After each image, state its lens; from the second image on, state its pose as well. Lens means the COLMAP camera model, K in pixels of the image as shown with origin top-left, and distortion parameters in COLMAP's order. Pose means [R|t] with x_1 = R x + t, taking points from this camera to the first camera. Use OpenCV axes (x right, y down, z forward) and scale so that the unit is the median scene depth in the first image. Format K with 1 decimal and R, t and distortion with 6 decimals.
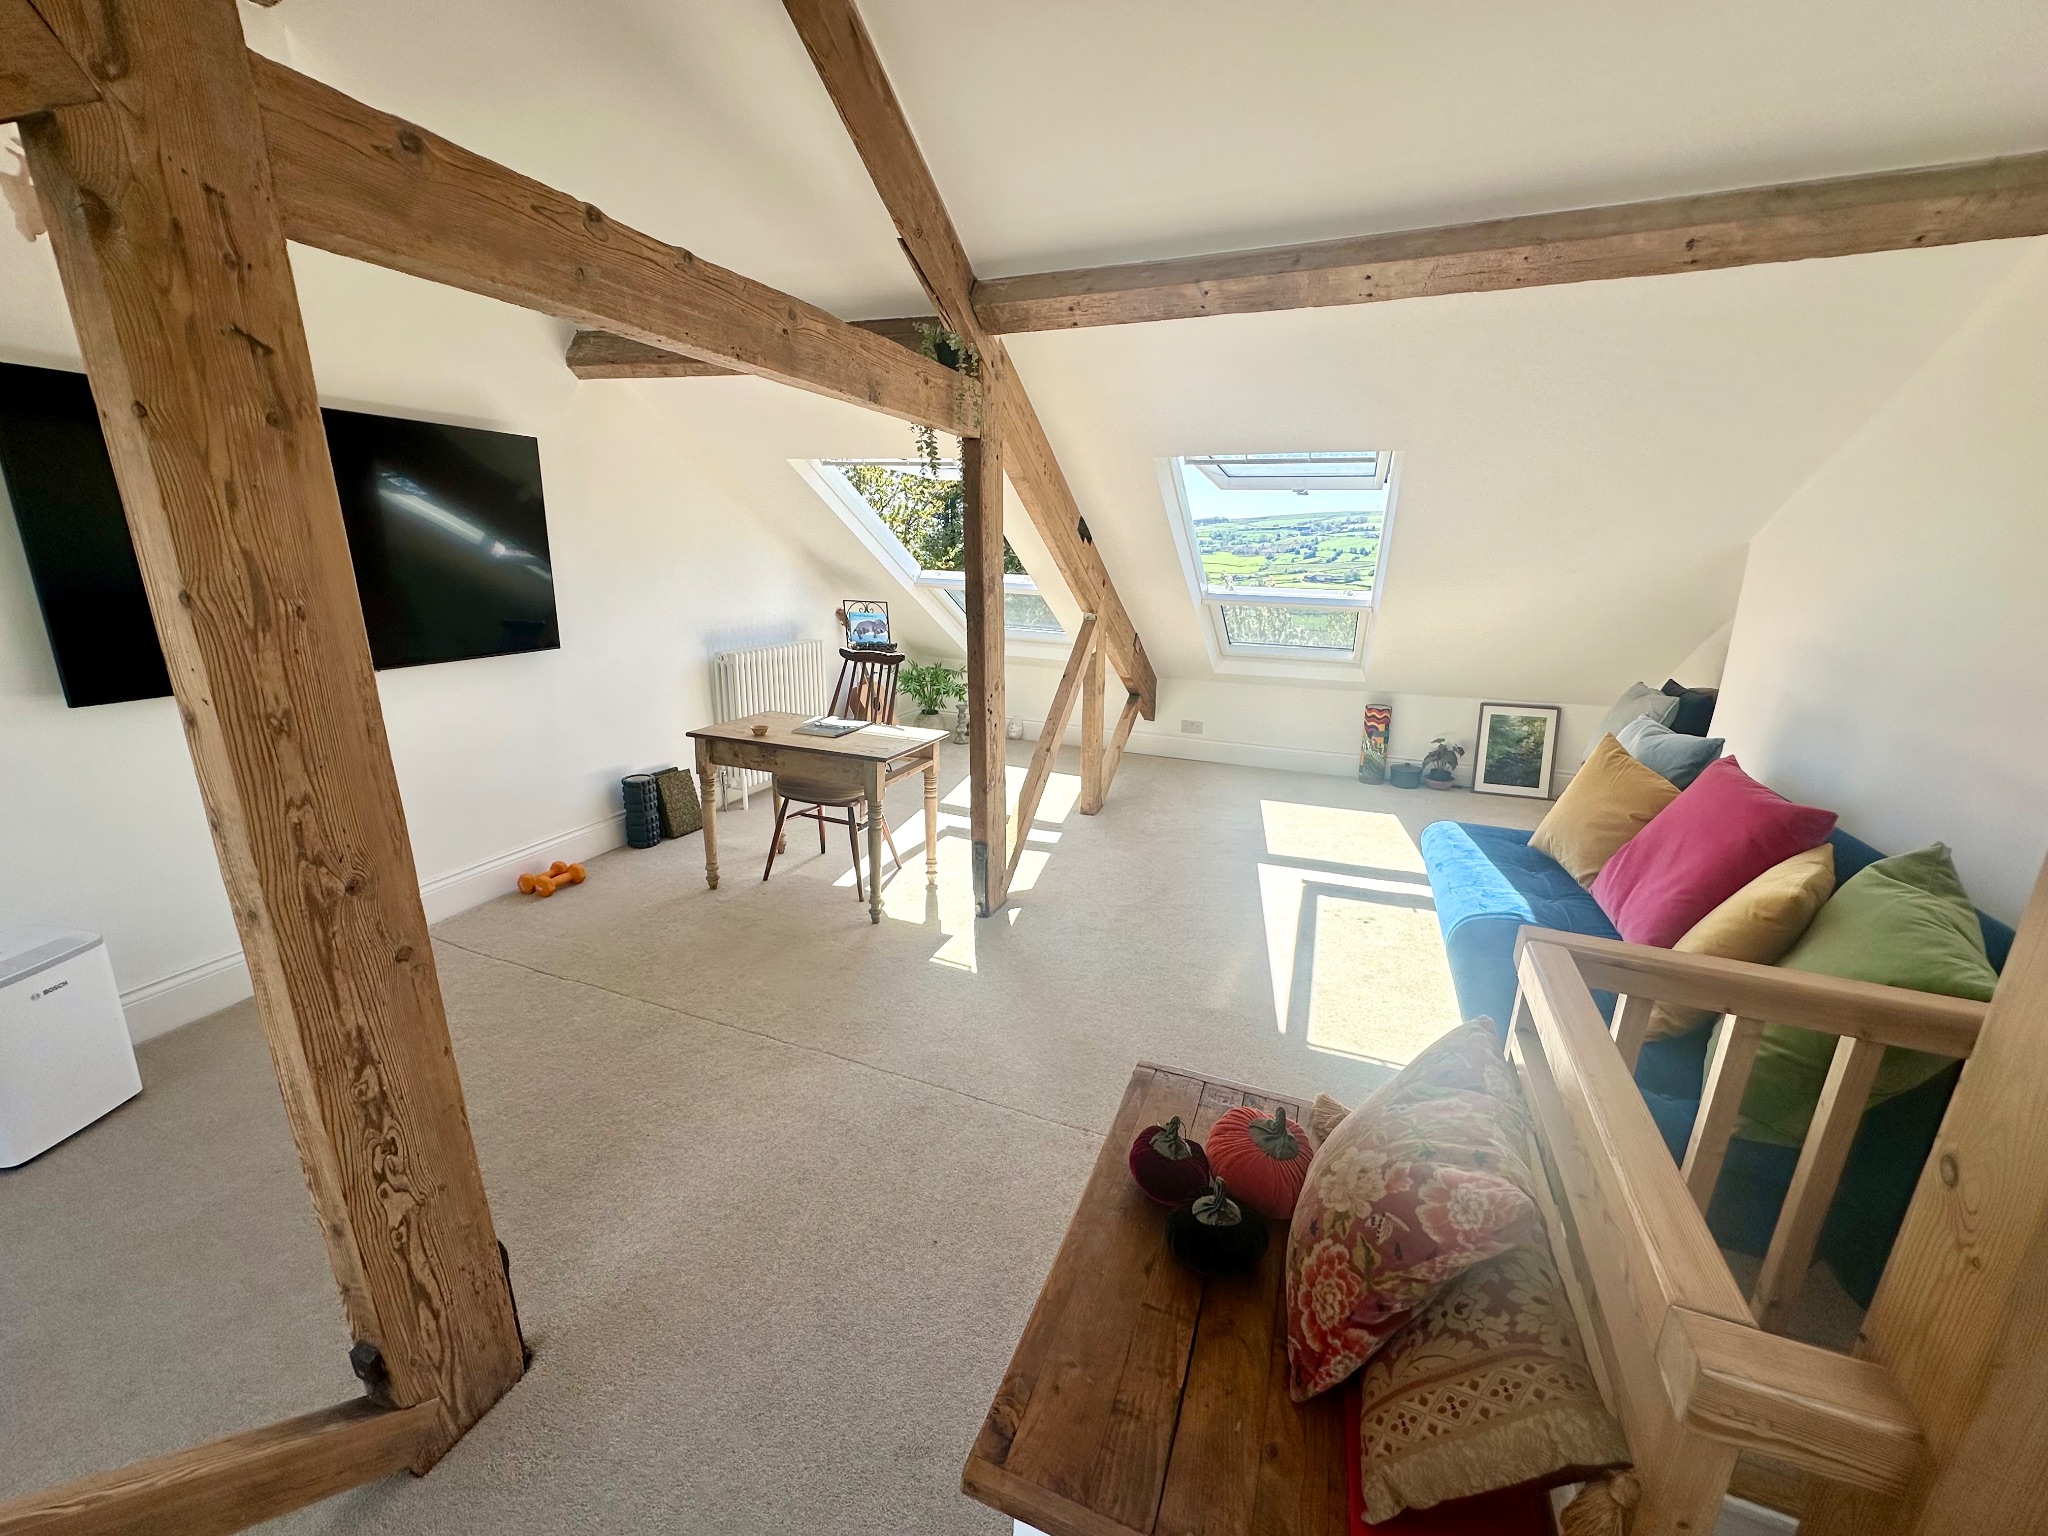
lens RADIAL K [[811.5, 0, 1021.8], [0, 811.5, 765.6], [0, 0, 1]] dist [-0.002203, 0.000015]
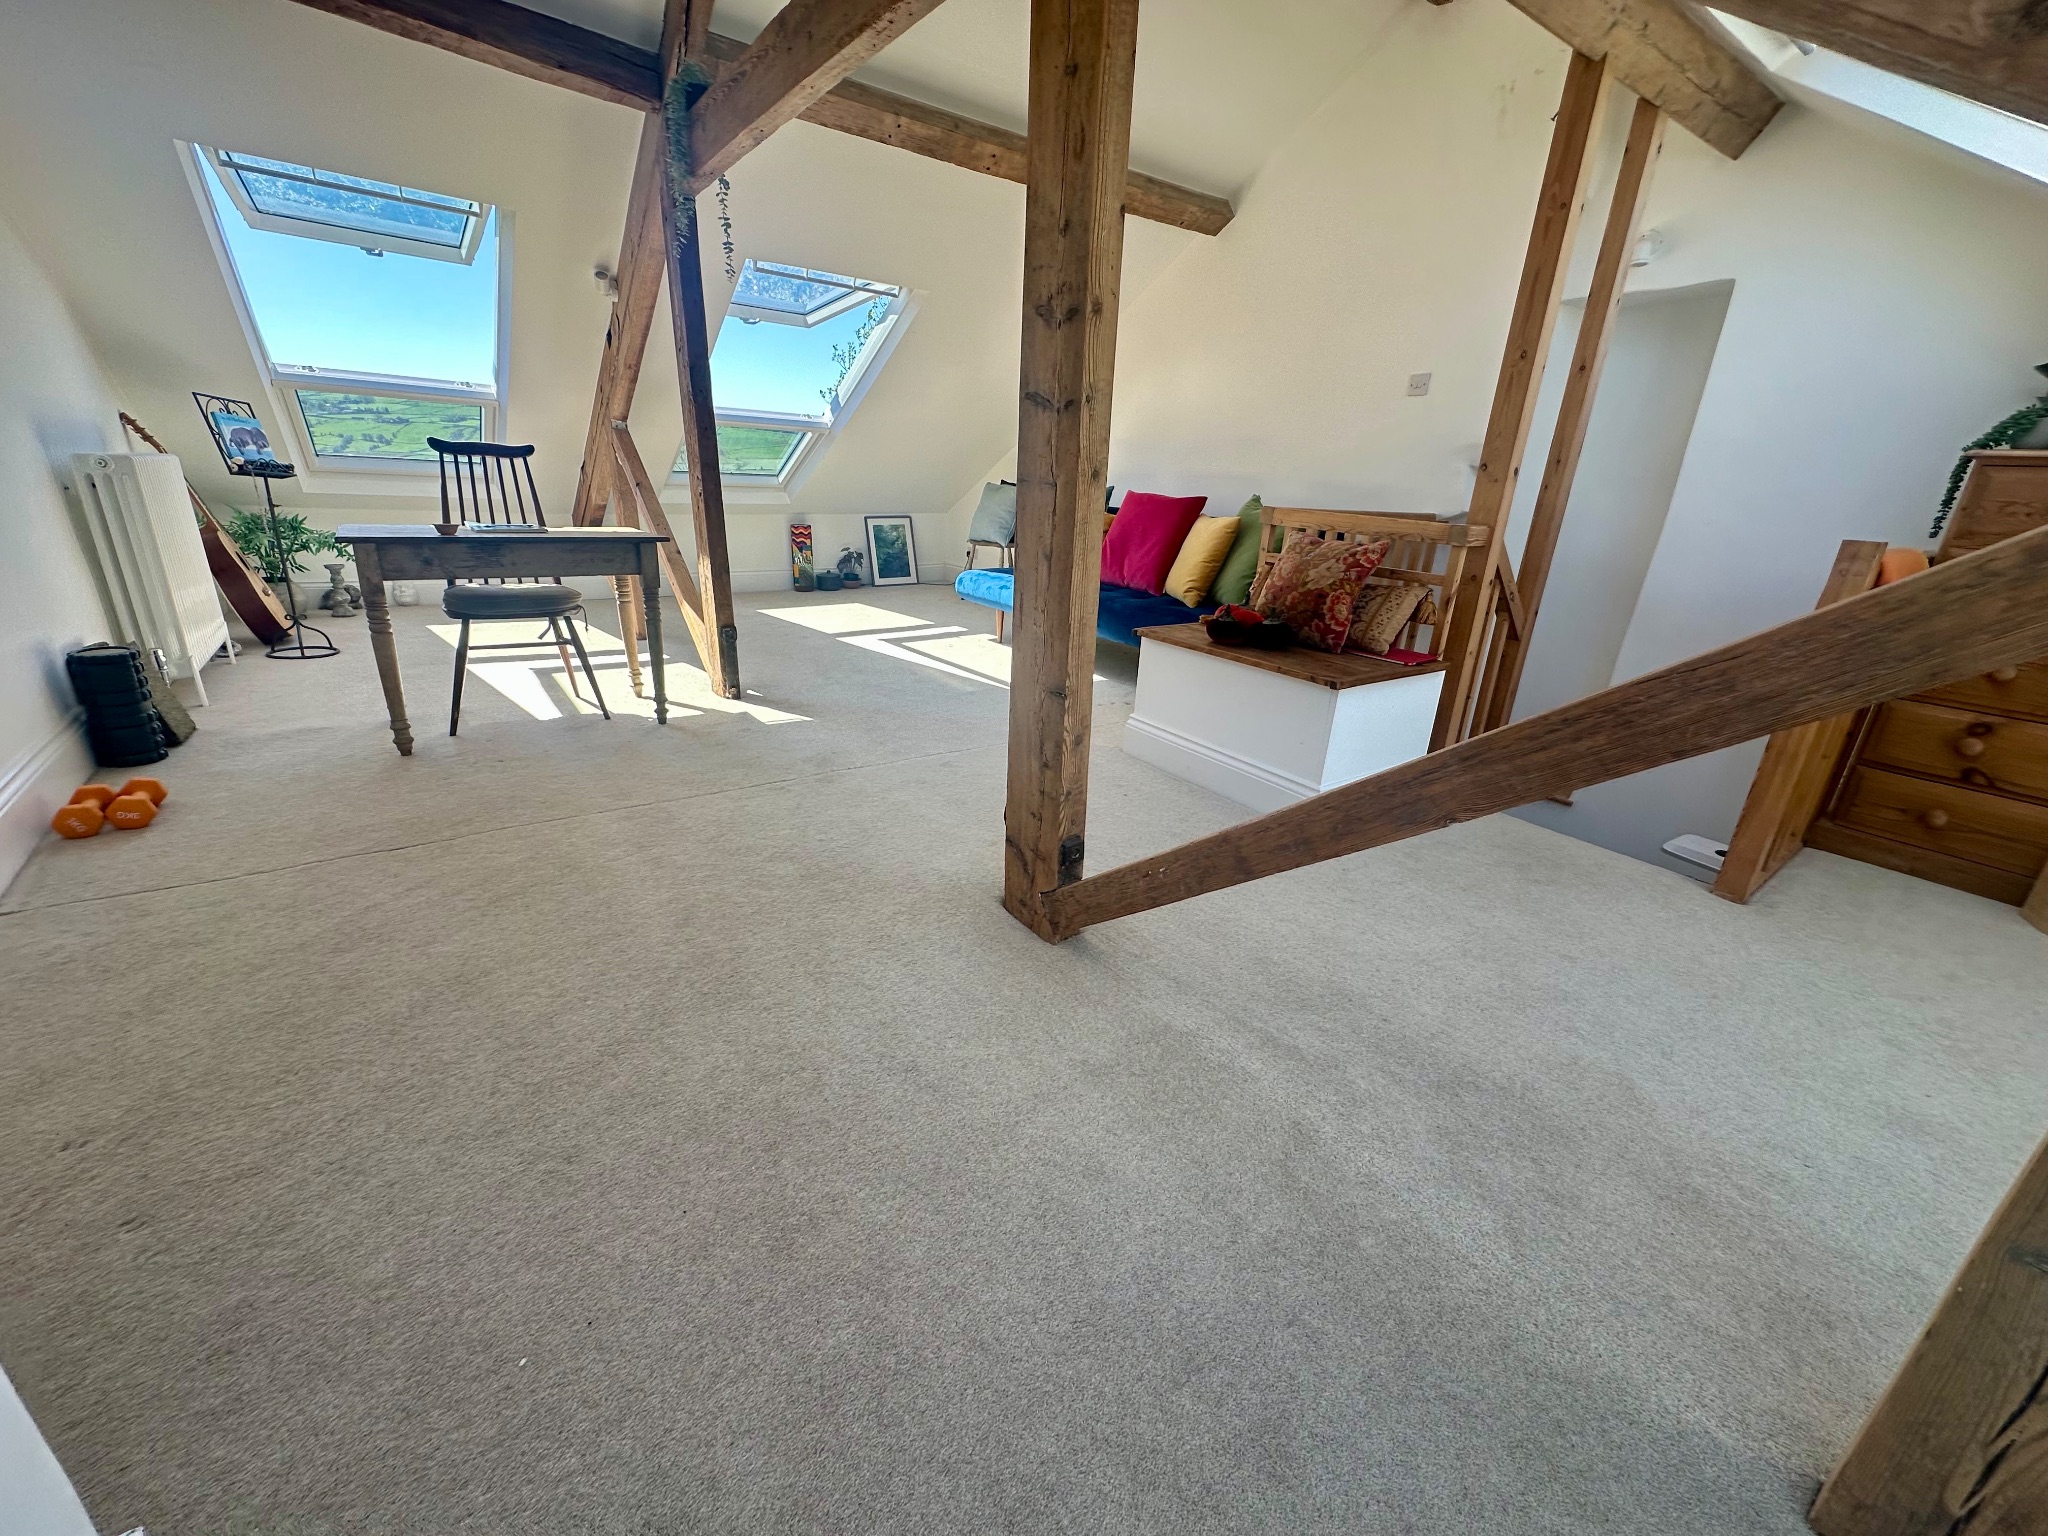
lens RADIAL K [[811.5, 0, 1021.8], [0, 811.5, 765.6], [0, 0, 1]] dist [-0.002203, 0.000015]
pose [[0.532250, -0.283891, 0.797569, -0.467481], [0.184740, 0.958342, 0.217833, 0.070772], [-0.826185, 0.031401, 0.562524, 0.067130]]
